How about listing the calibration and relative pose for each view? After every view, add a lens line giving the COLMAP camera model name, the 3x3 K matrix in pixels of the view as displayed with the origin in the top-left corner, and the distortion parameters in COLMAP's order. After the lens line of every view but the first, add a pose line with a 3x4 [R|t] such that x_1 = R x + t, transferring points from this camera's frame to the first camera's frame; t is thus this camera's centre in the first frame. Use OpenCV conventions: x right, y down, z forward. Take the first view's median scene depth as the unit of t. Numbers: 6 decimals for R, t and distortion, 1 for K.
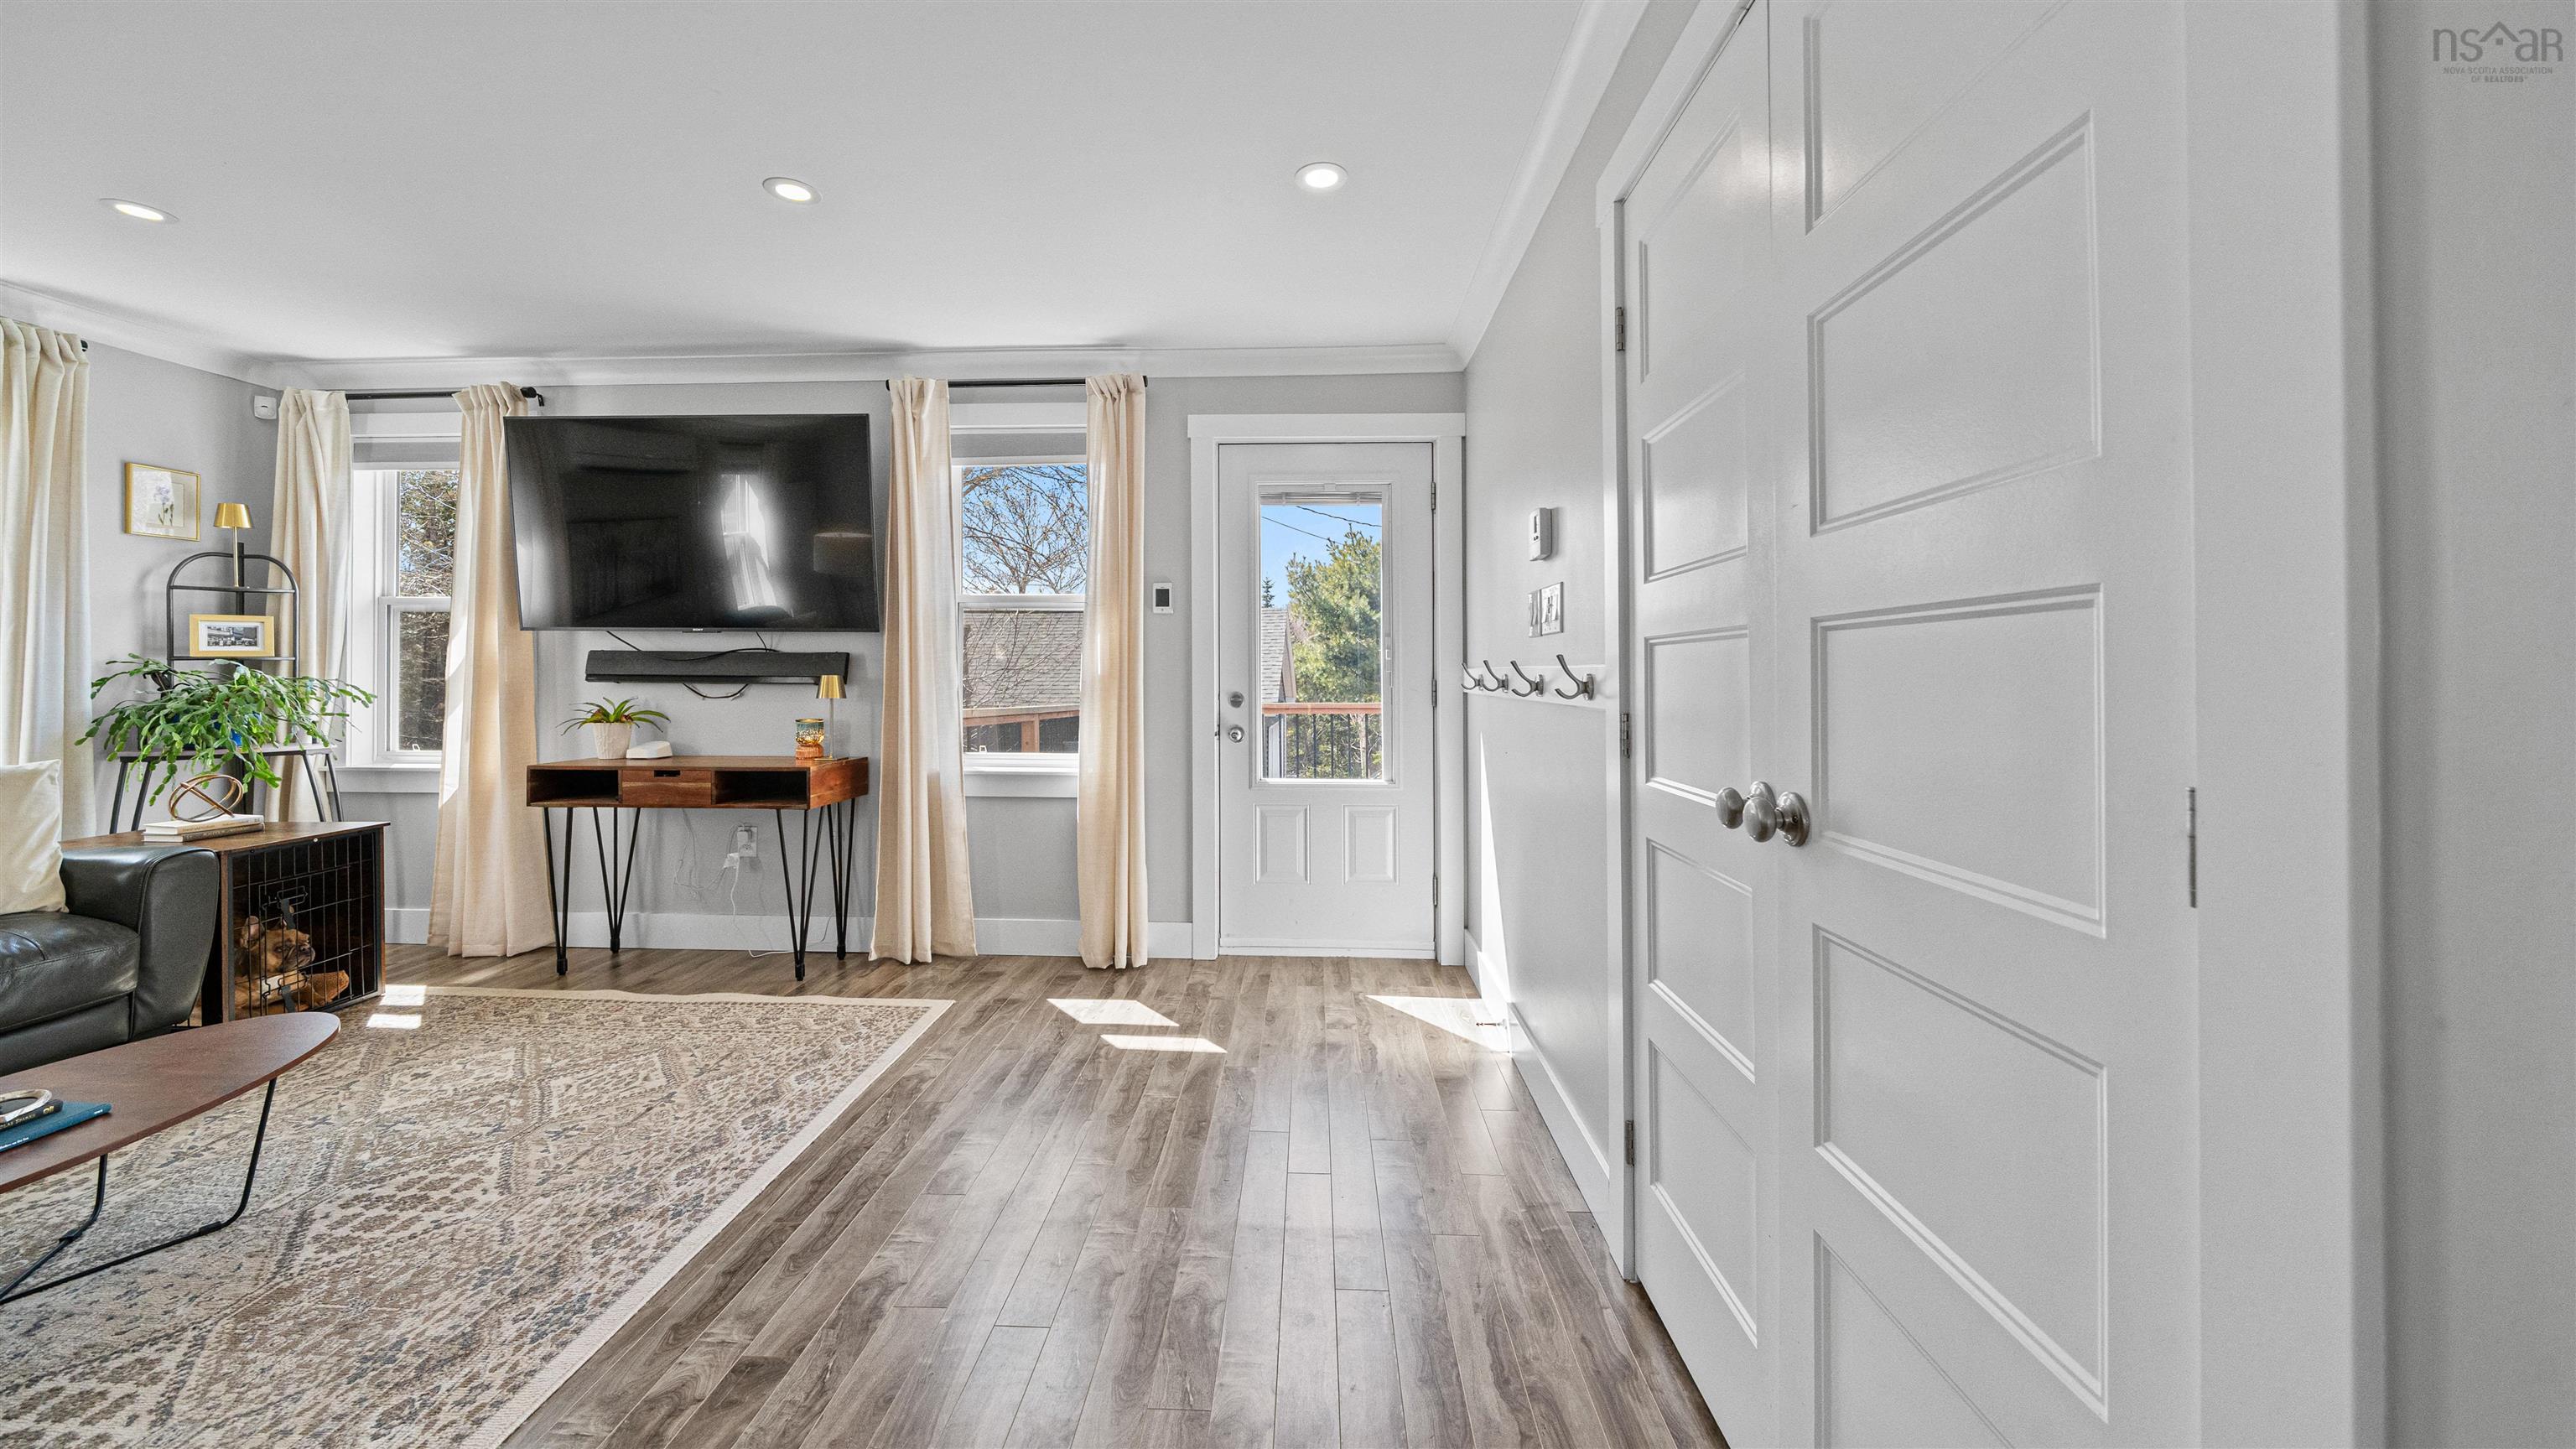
lens RADIAL K [[908.0, 0, 1282.3], [0, 908.0, 668.1], [0, 0, 1]] dist [-0.001046, -0.000500]
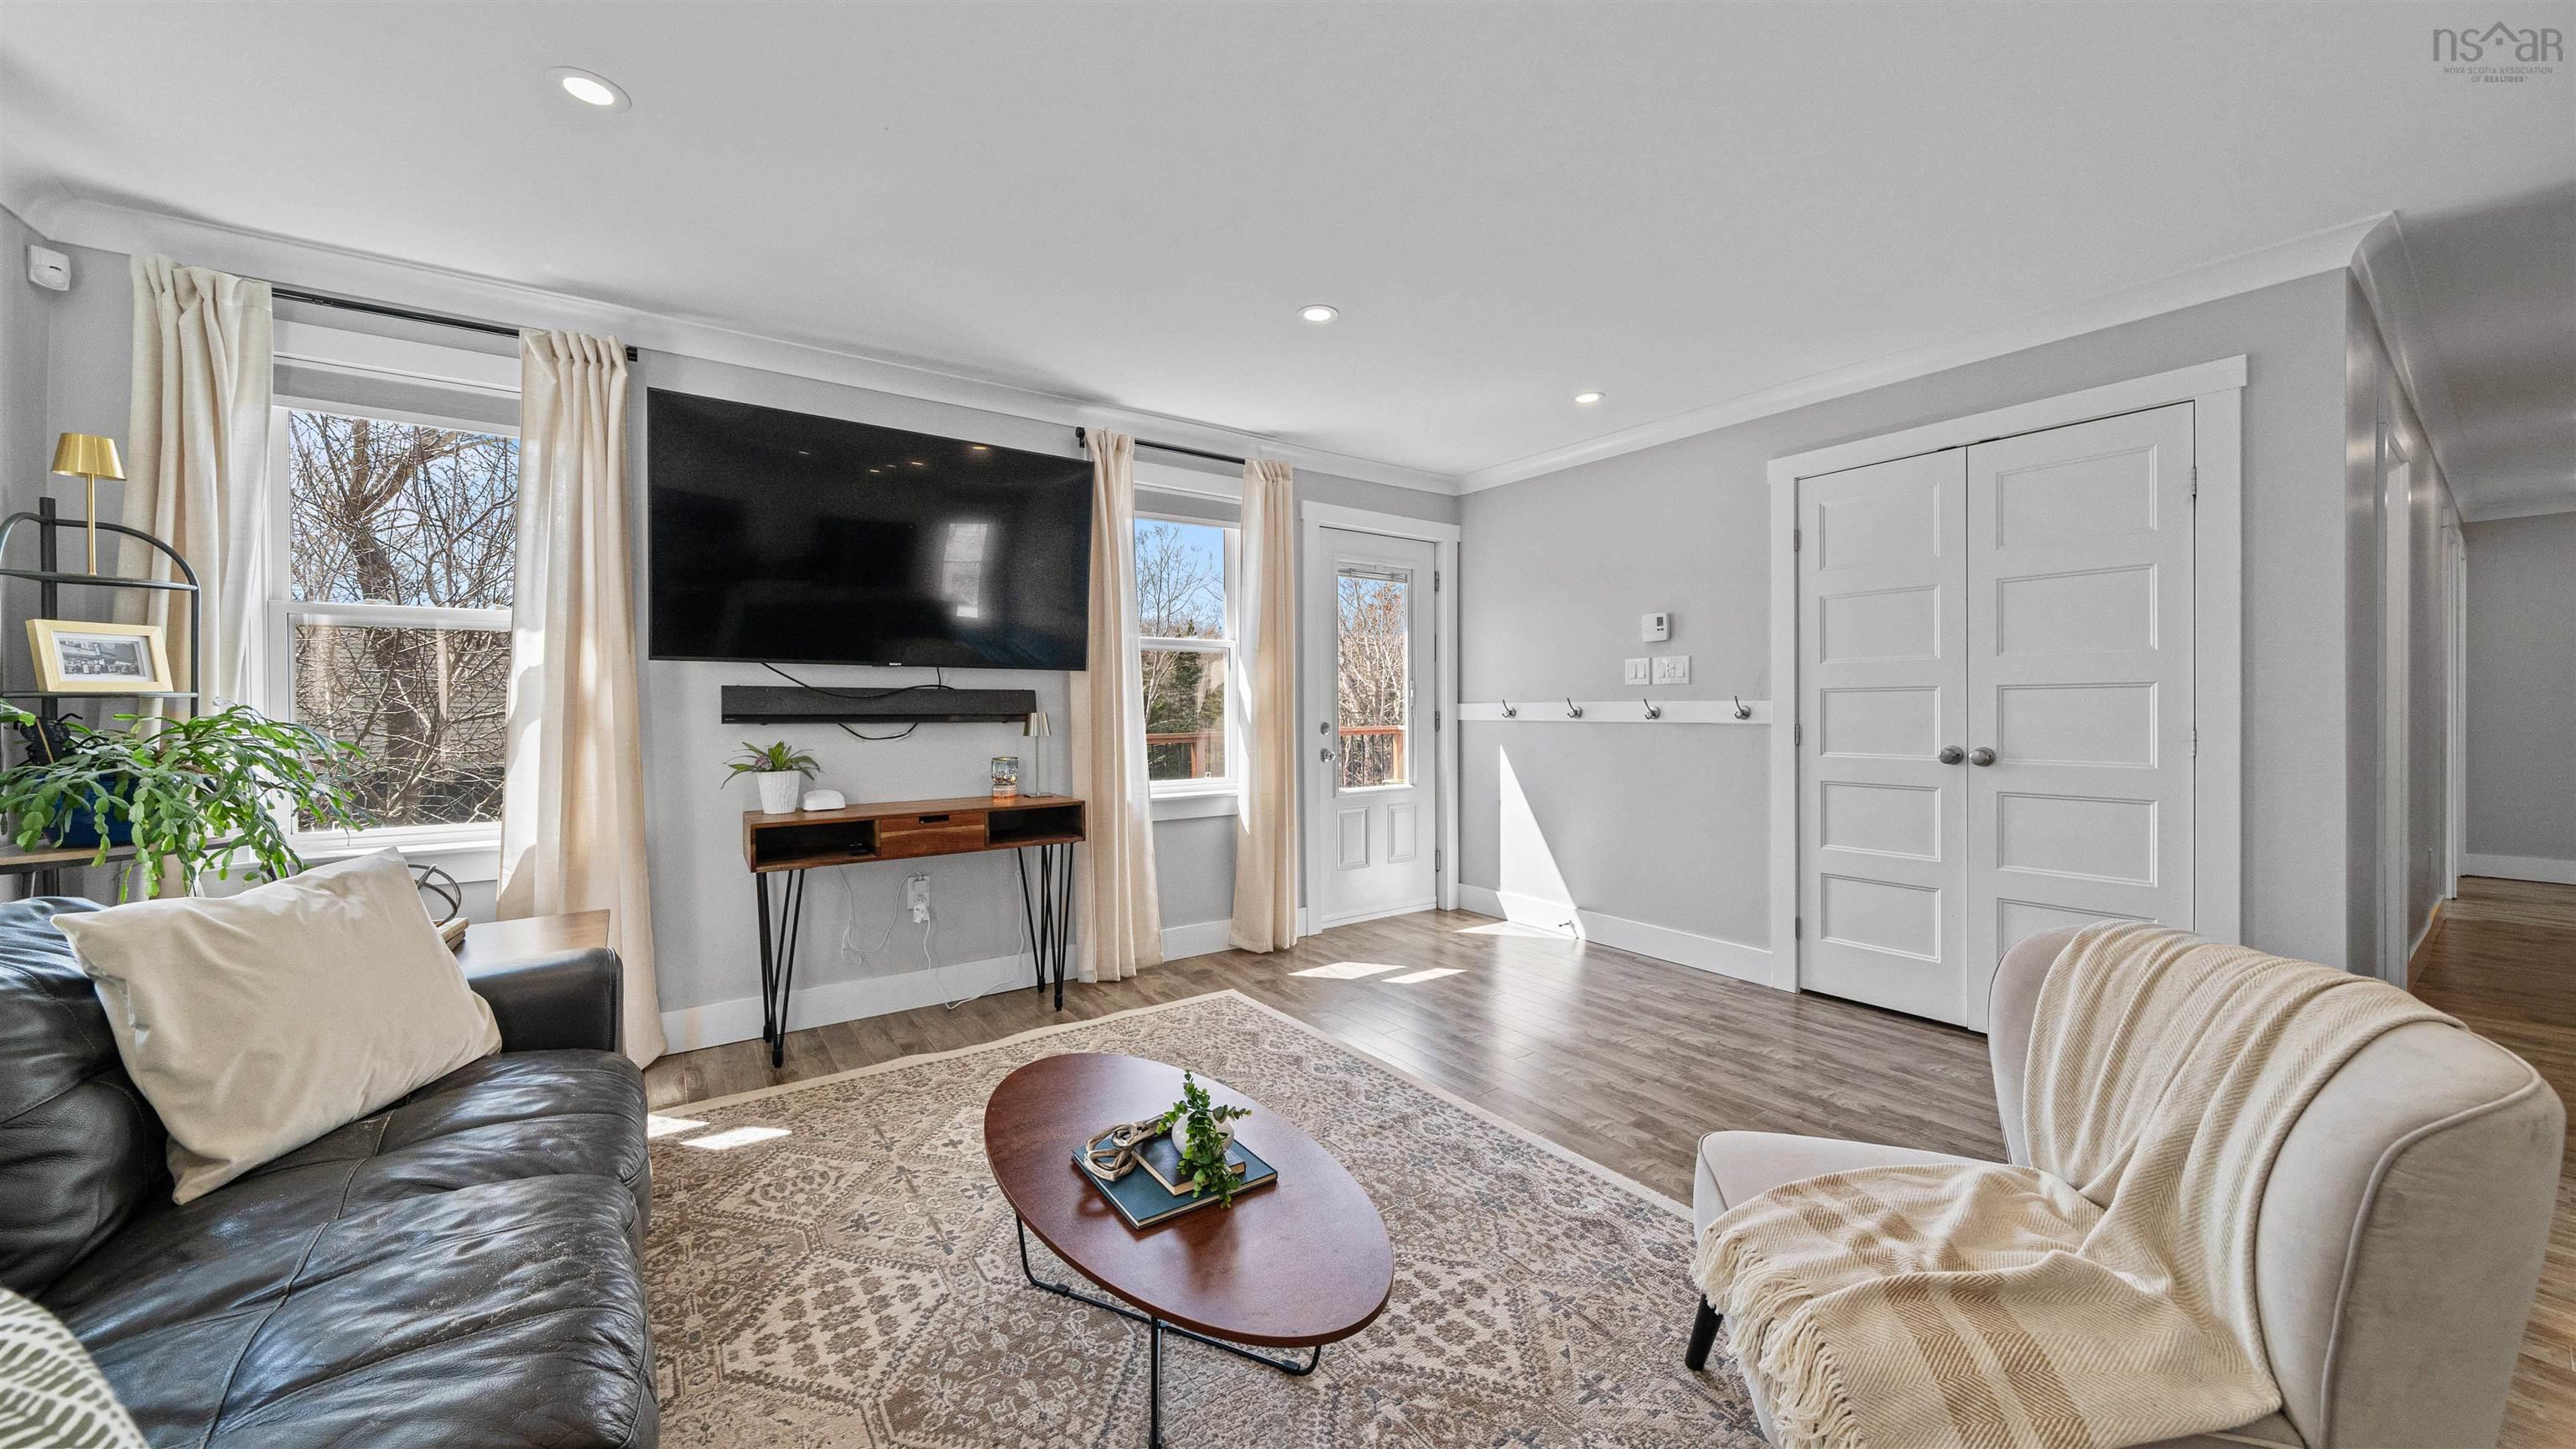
lens RADIAL K [[886.3, 0, 1286.5], [0, 886.3, 718.5], [0, 0, 1]] dist [-0.001155, -0.000162]
pose [[0.791308, -0.013931, 0.611259, -0.881837], [0.004288, 0.999842, 0.017236, -0.001346], [-0.611403, -0.011018, 0.791243, 0.051791]]
